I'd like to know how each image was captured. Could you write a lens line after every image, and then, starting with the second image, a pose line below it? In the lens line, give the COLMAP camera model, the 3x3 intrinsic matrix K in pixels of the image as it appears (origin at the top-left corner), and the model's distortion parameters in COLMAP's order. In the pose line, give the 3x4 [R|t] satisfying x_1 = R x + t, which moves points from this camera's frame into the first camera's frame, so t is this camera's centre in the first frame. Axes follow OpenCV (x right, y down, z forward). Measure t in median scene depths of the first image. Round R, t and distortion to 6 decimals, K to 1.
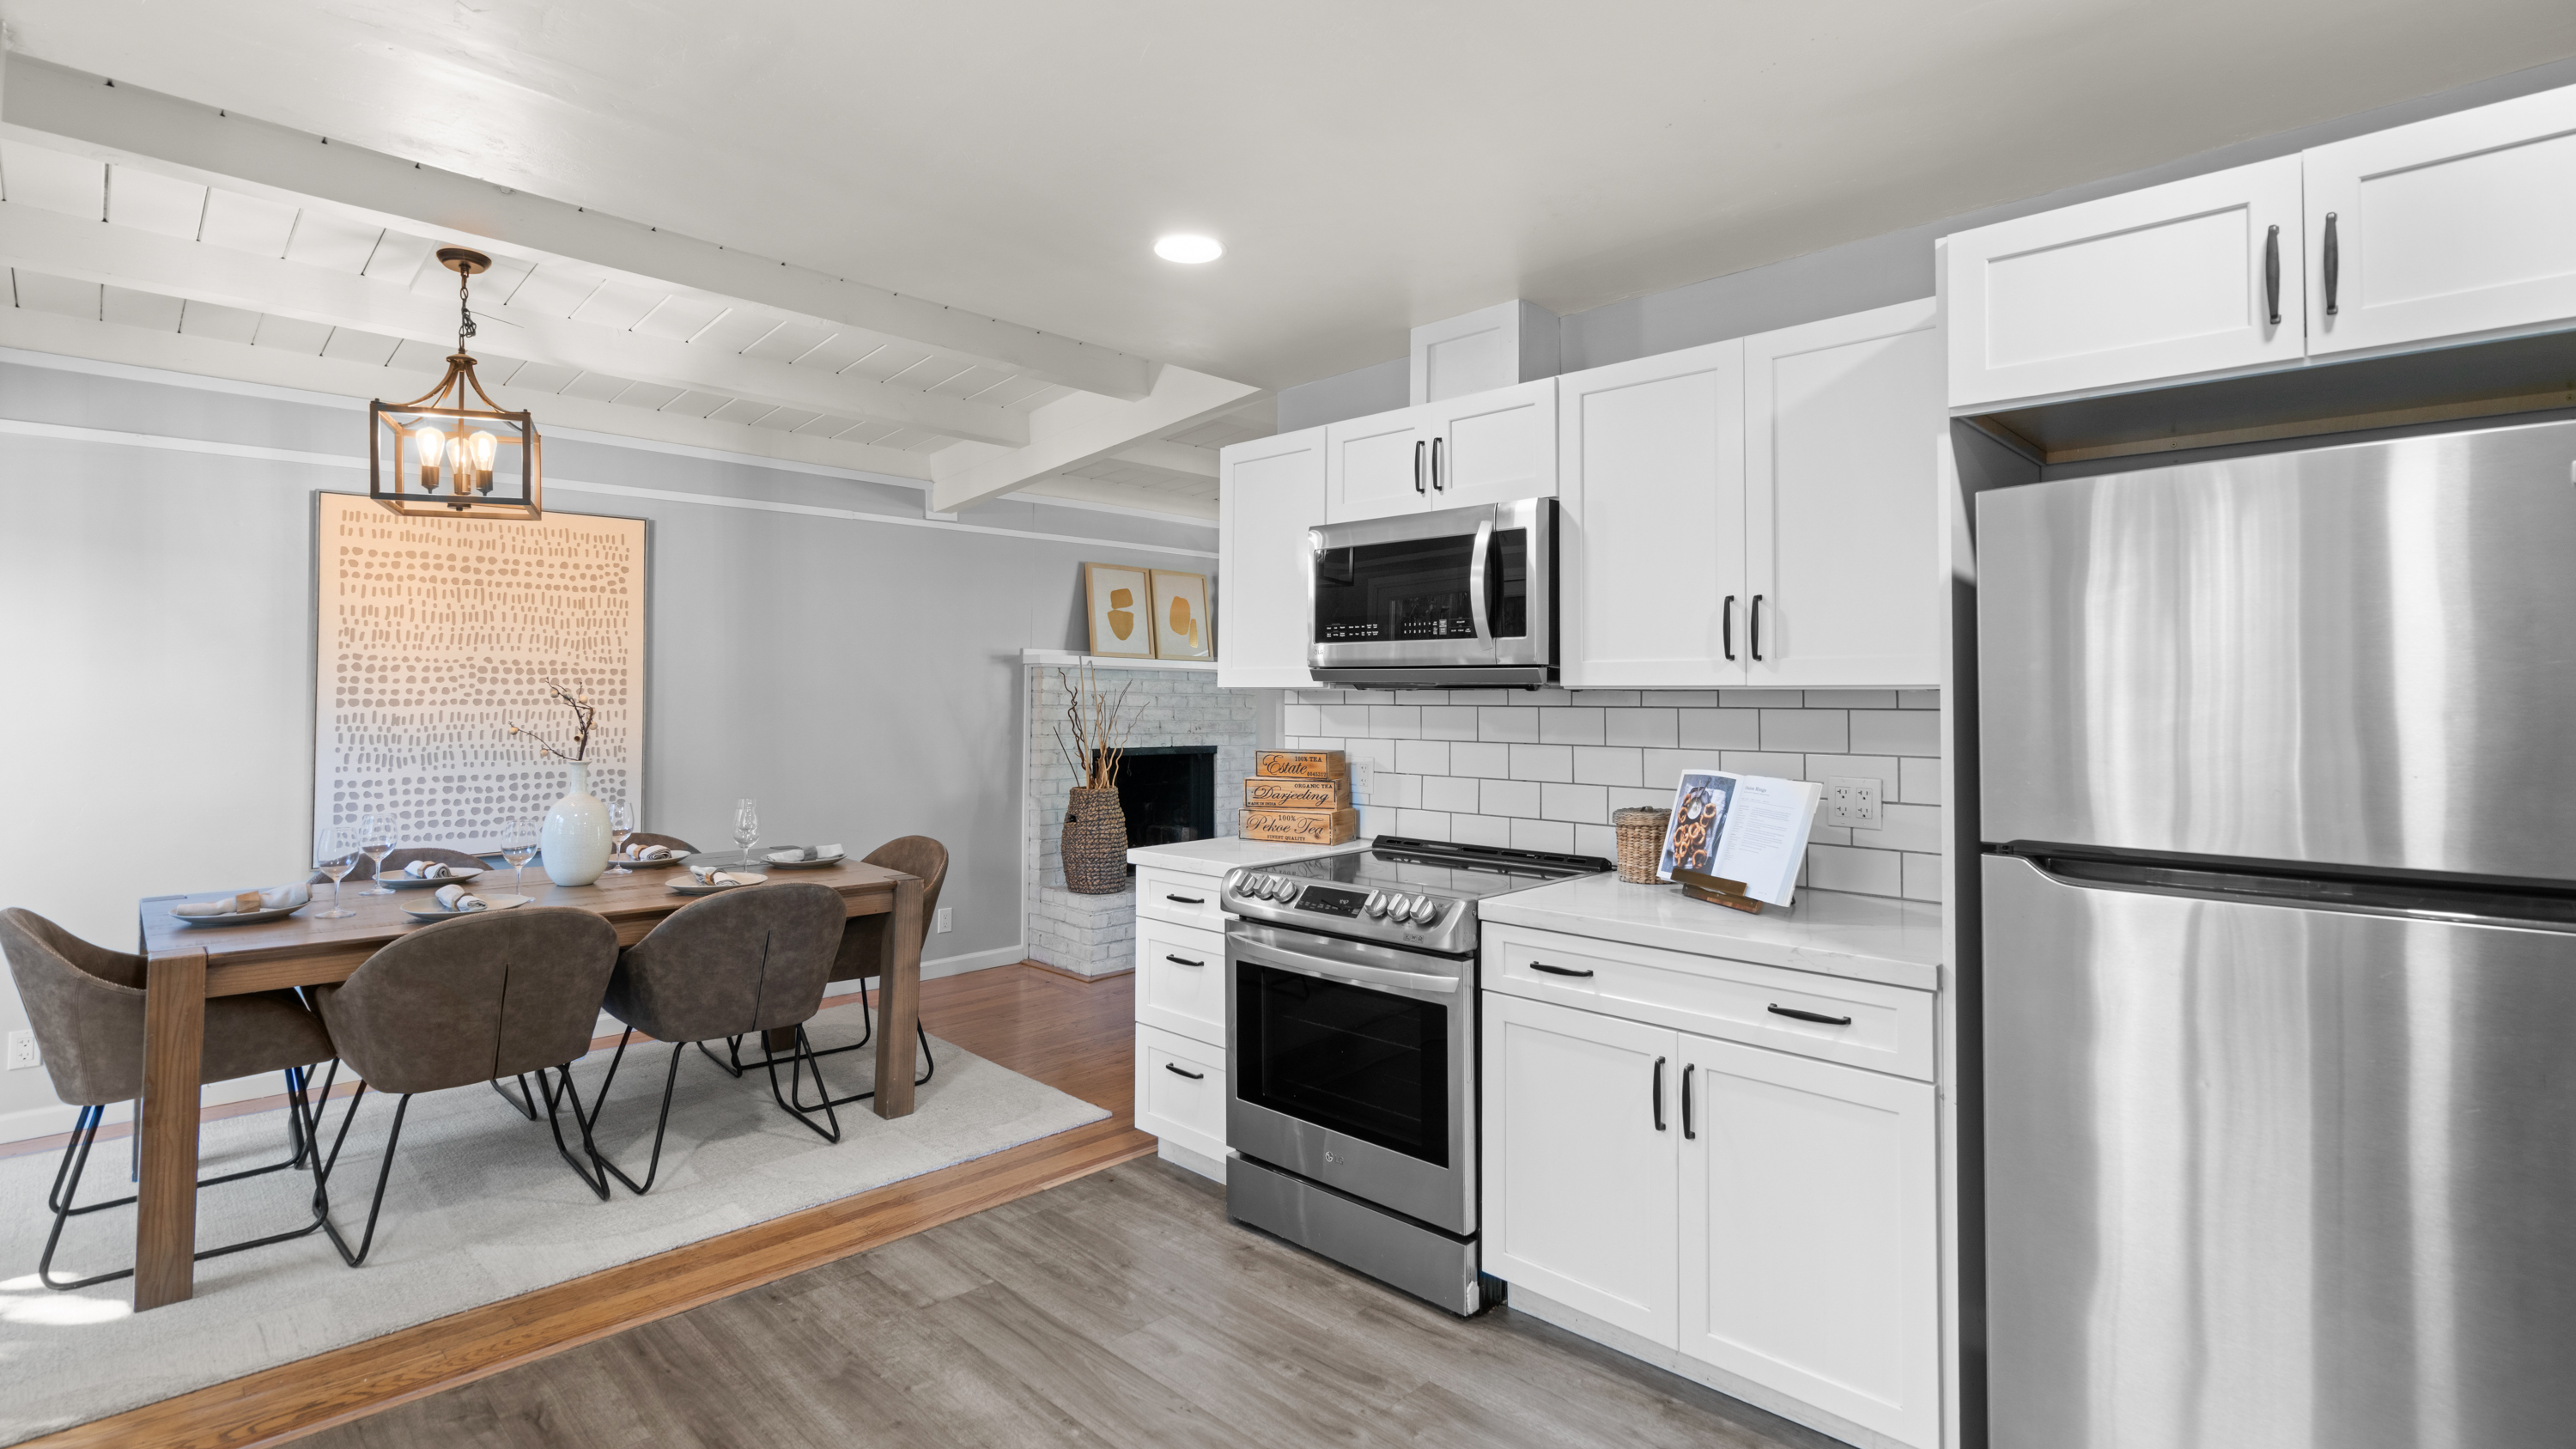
lens RADIAL K [[1178.3, 0, 1293.9], [0, 1178.3, 663.1], [0, 0, 1]] dist [-0.009276, 0.003685]
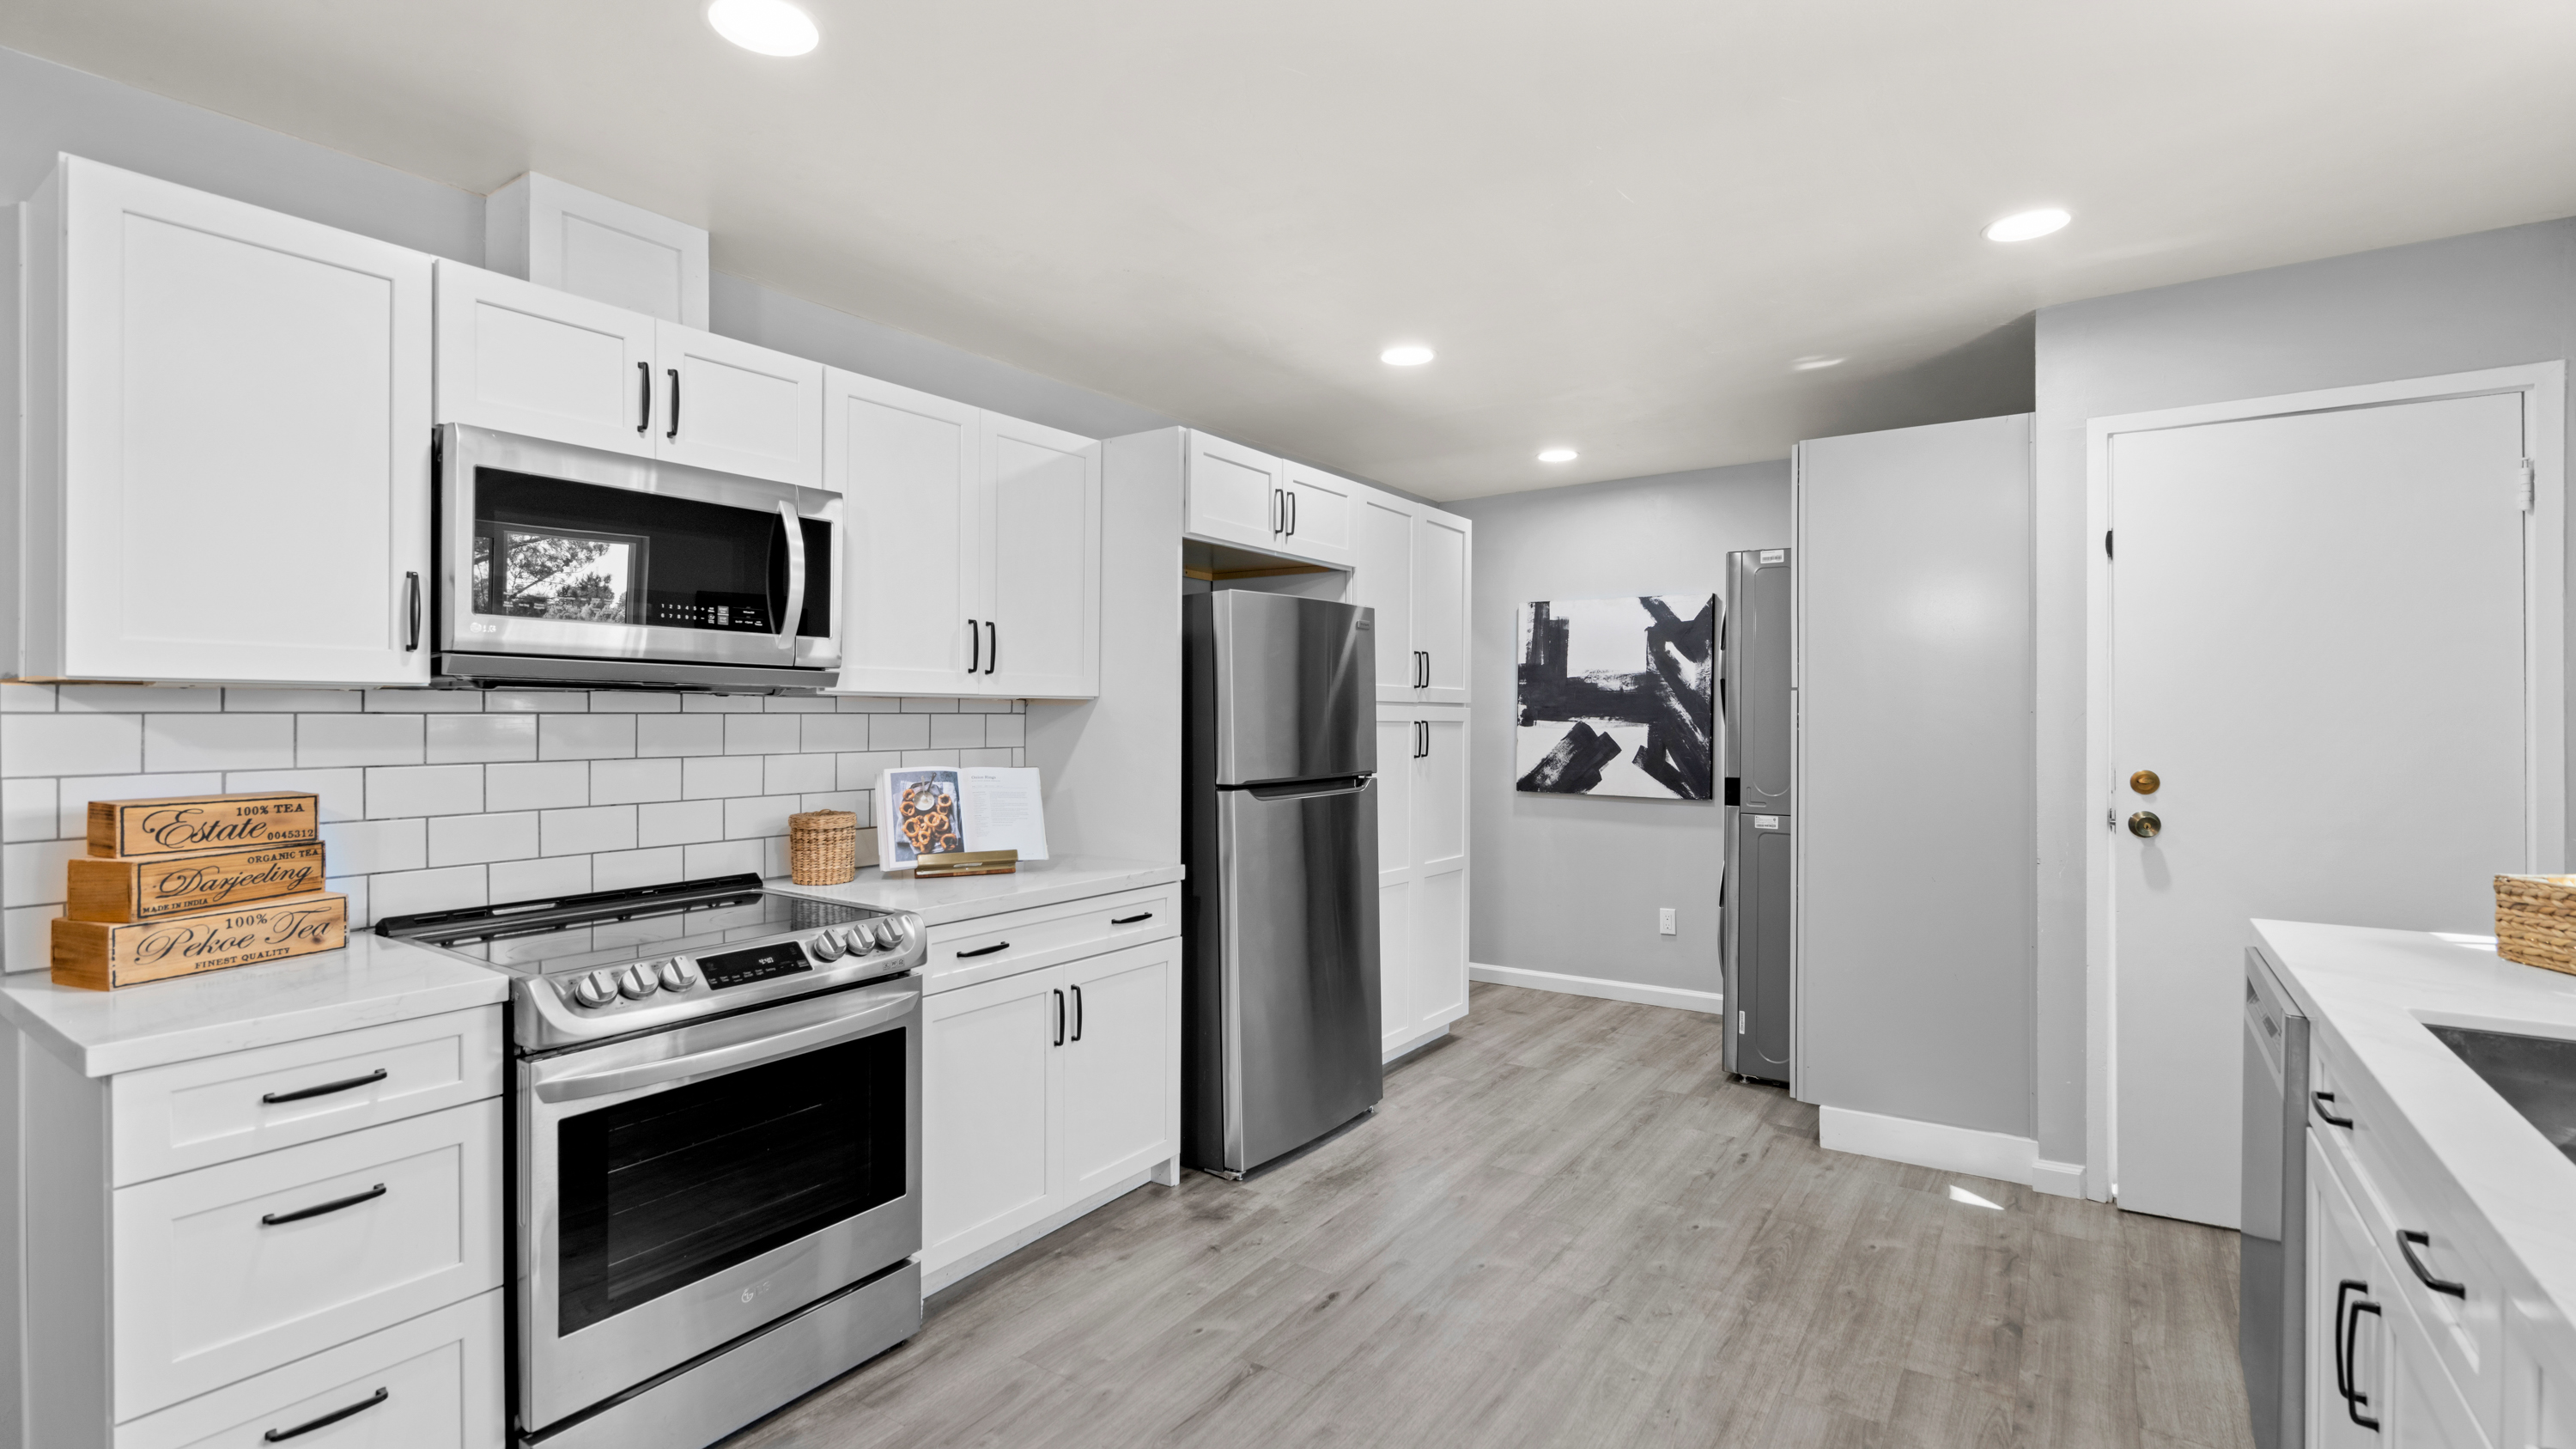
lens RADIAL K [[1178.3, 0, 1270.8], [0, 1178.3, 723.3], [0, 0, 1]] dist [-0.009276, 0.003685]
pose [[-0.161756, -0.012590, 0.986750, -0.663192], [-0.032463, 0.999445, 0.007430, 0.022775], [-0.986297, -0.030831, -0.162075, 0.677062]]
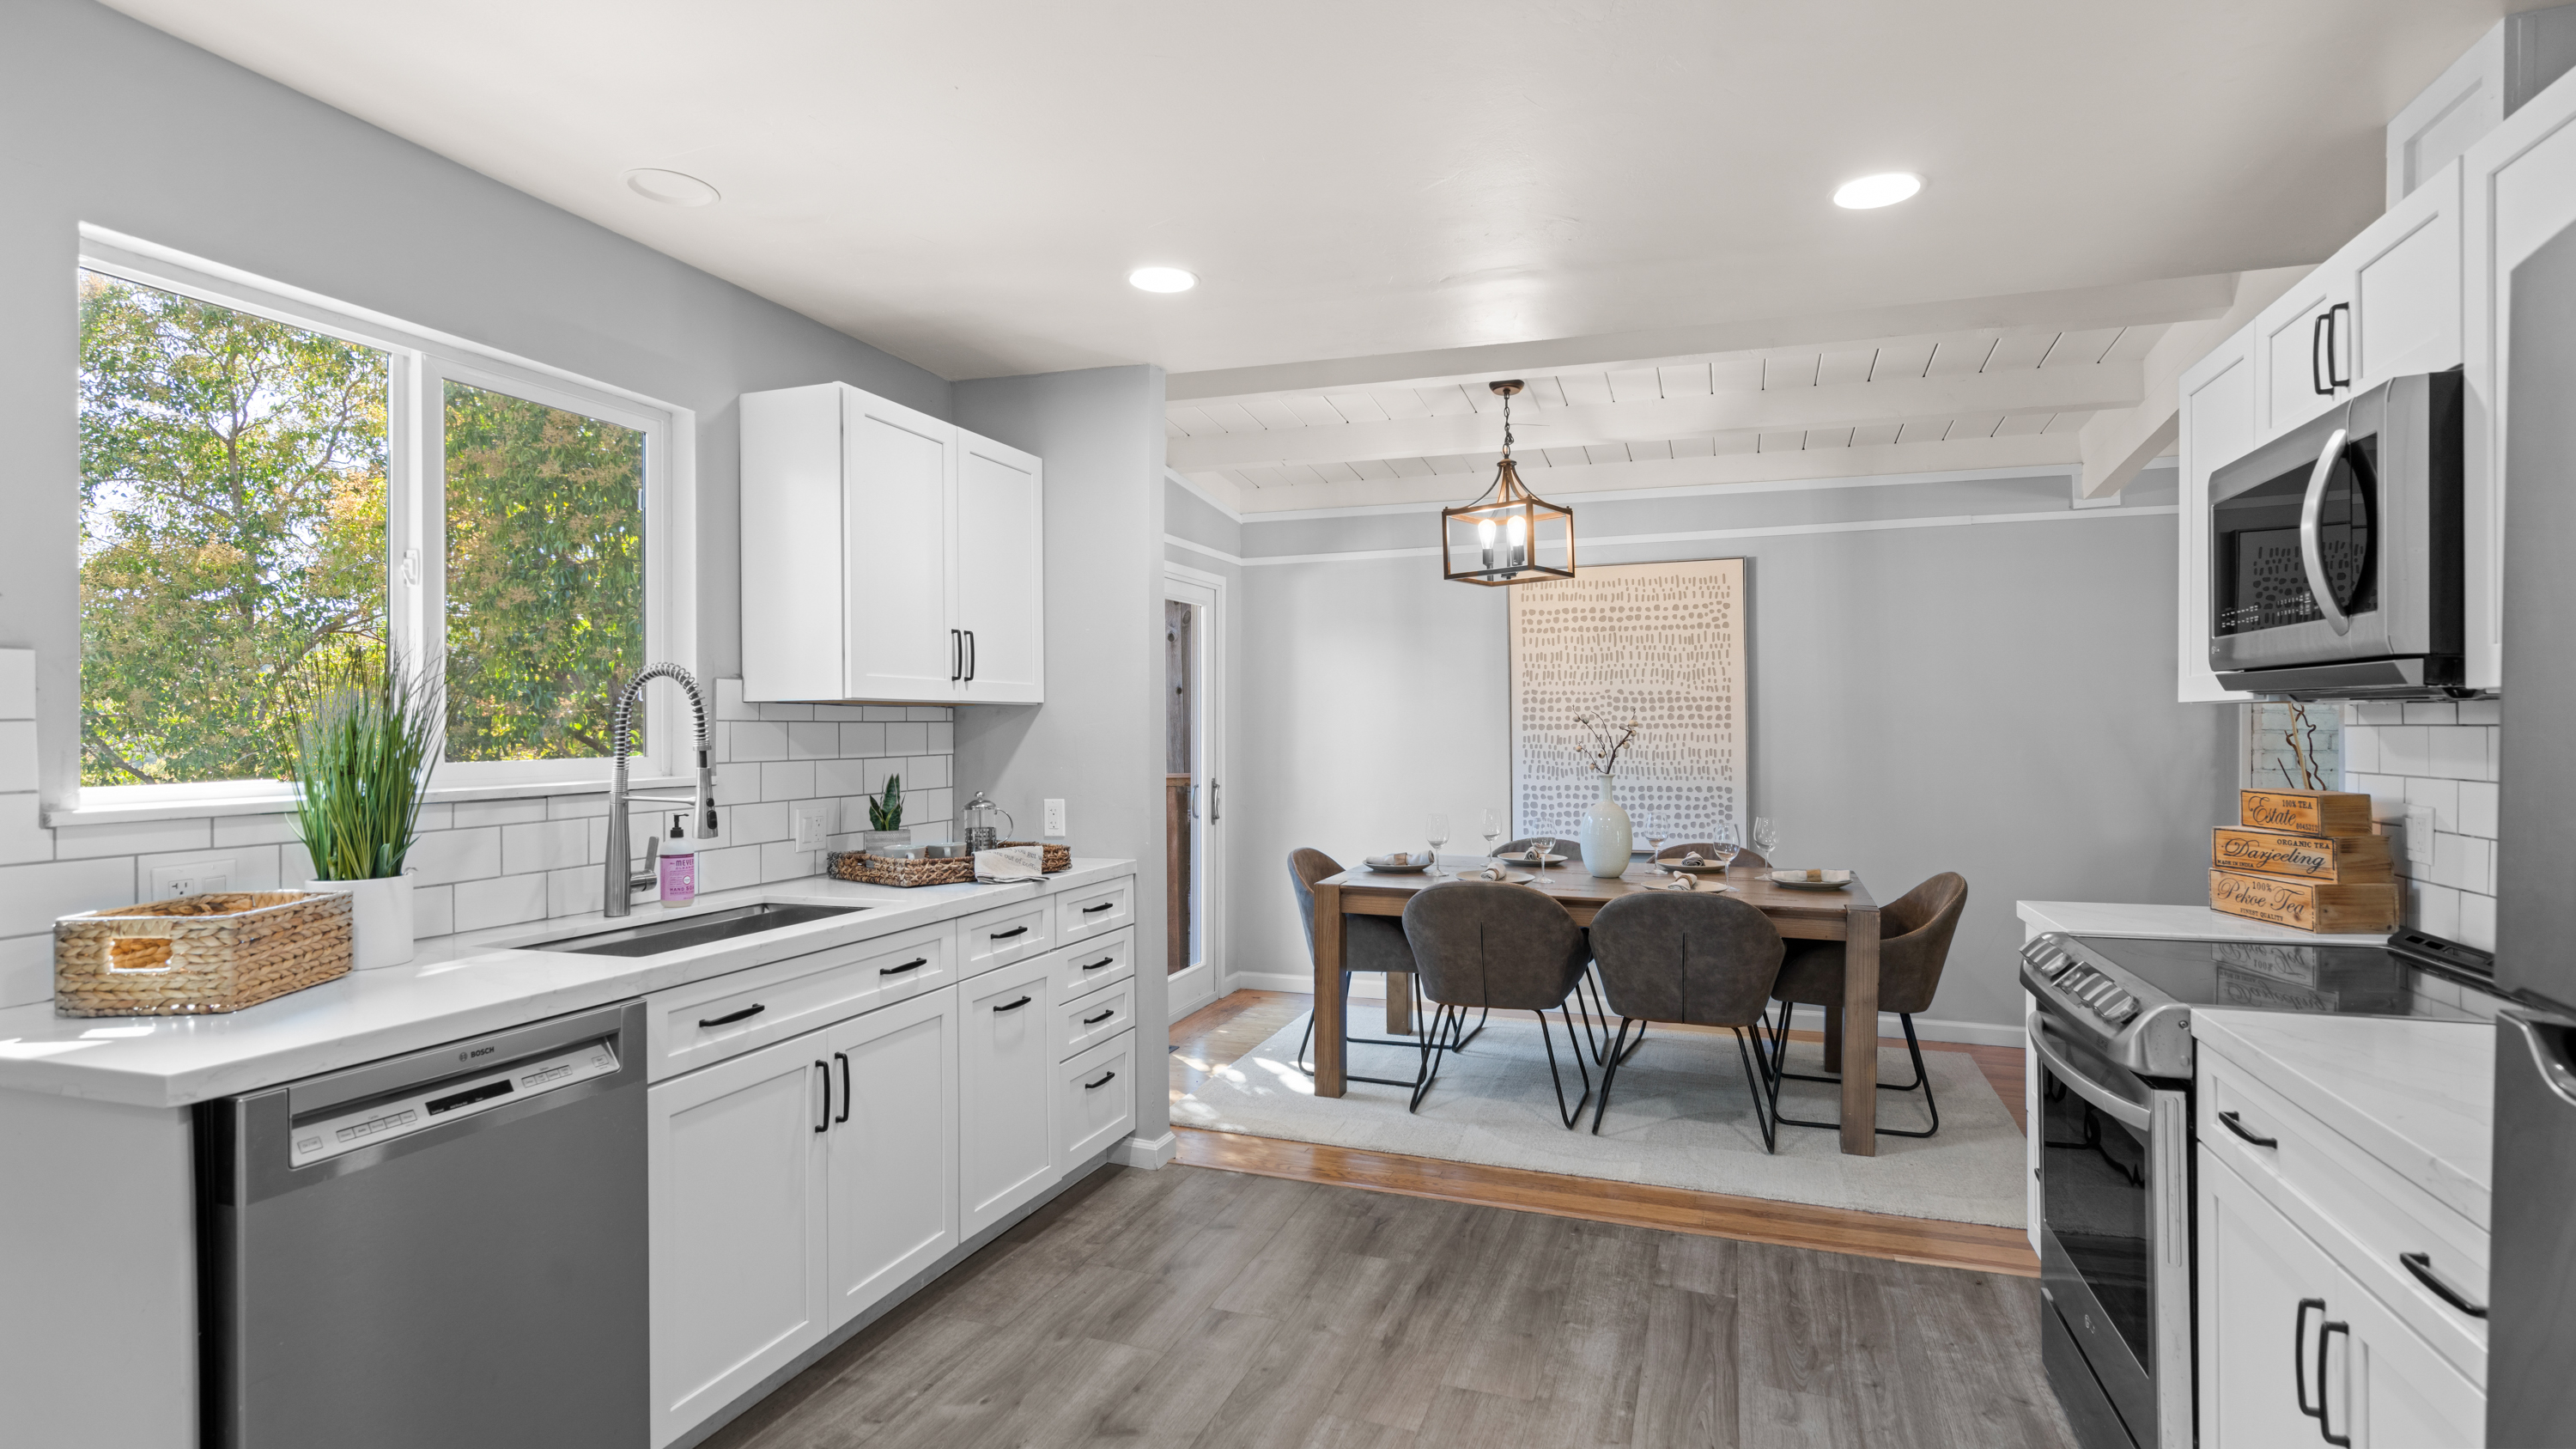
lens RADIAL K [[1269.4, 0, 1294.3], [0, 1269.4, 731.8], [0, 0, 1]] dist [-0.002574, 0.003712]
pose [[0.425795, 0.000921, -0.904819, 0.467249], [0.029663, 0.999448, 0.014976, 0.011852], [0.904333, -0.033216, 0.425533, 0.175343]]
